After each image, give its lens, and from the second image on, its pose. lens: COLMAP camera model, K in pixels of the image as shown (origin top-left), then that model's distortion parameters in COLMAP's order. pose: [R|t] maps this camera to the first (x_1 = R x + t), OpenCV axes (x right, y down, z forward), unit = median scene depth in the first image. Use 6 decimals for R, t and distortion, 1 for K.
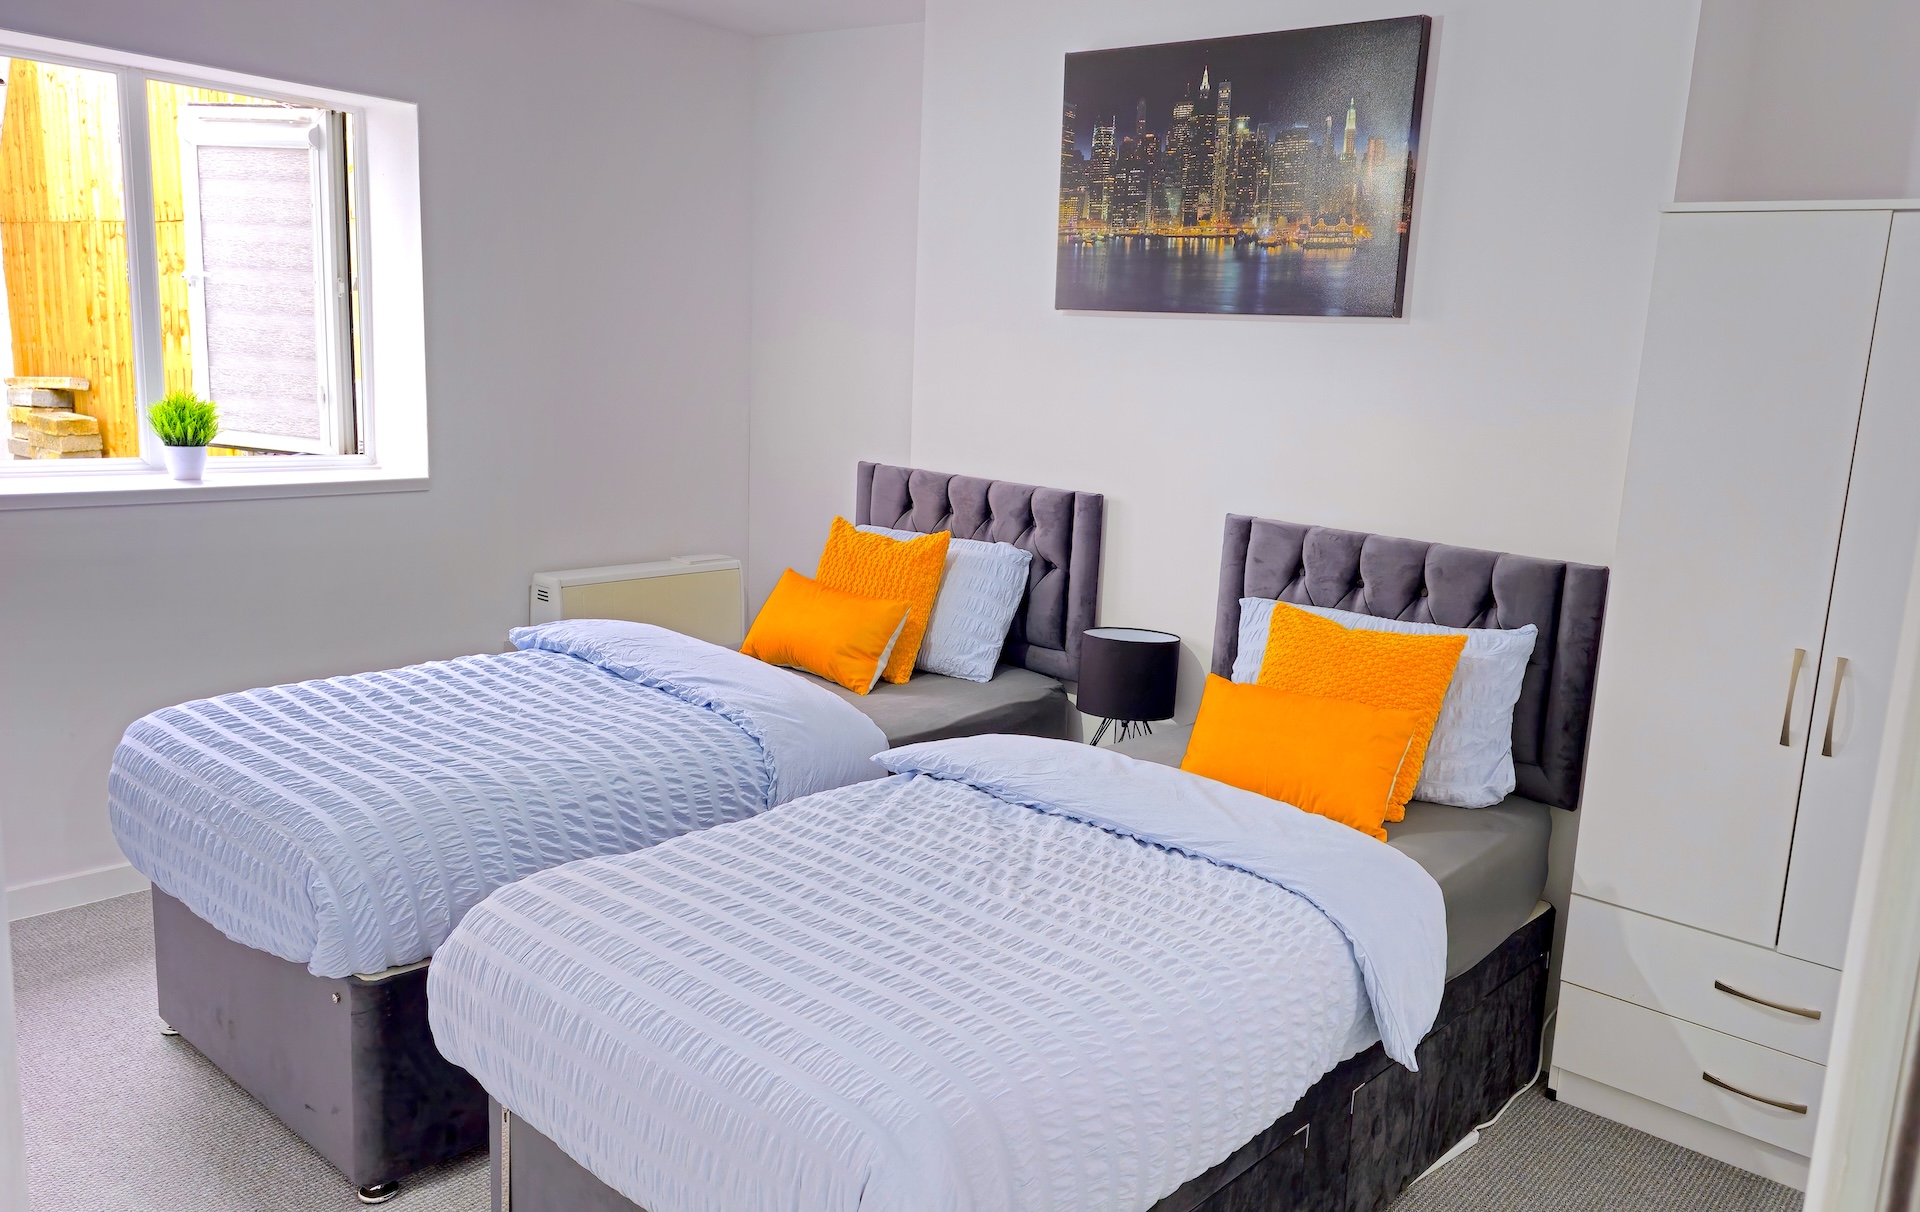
lens RADIAL K [[1477.8, 0, 1072.6], [0, 1477.8, 624.9], [0, 0, 1]] dist [0.042766, 0.000190]
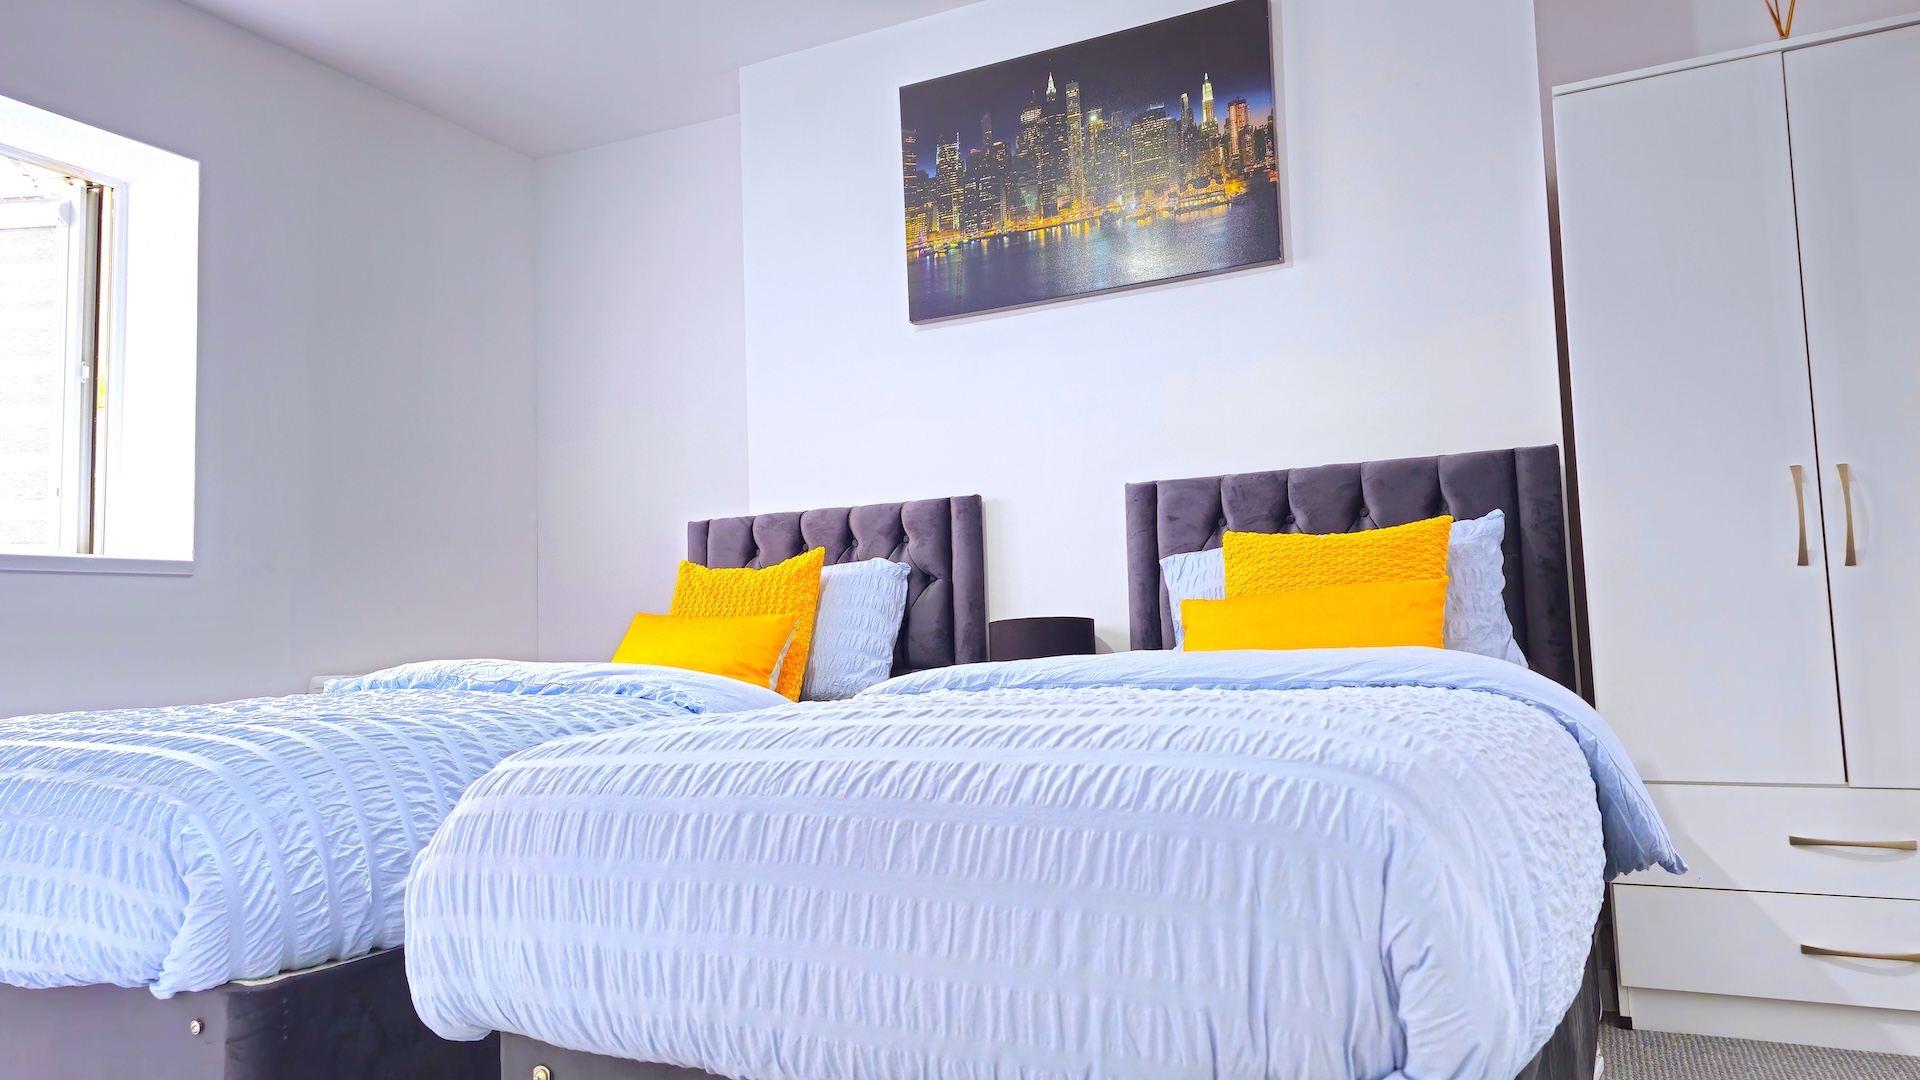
lens RADIAL K [[1300.9, 0, 960.0], [0, 1300.9, 540.0], [0, 0, 1]] dist [0.041834, -0.004736]
pose [[0.972955, -0.071158, 0.219760, -0.195534], [0.128231, 0.957699, -0.257622, 0.169453], [-0.192132, 0.278835, 0.940923, 0.223885]]
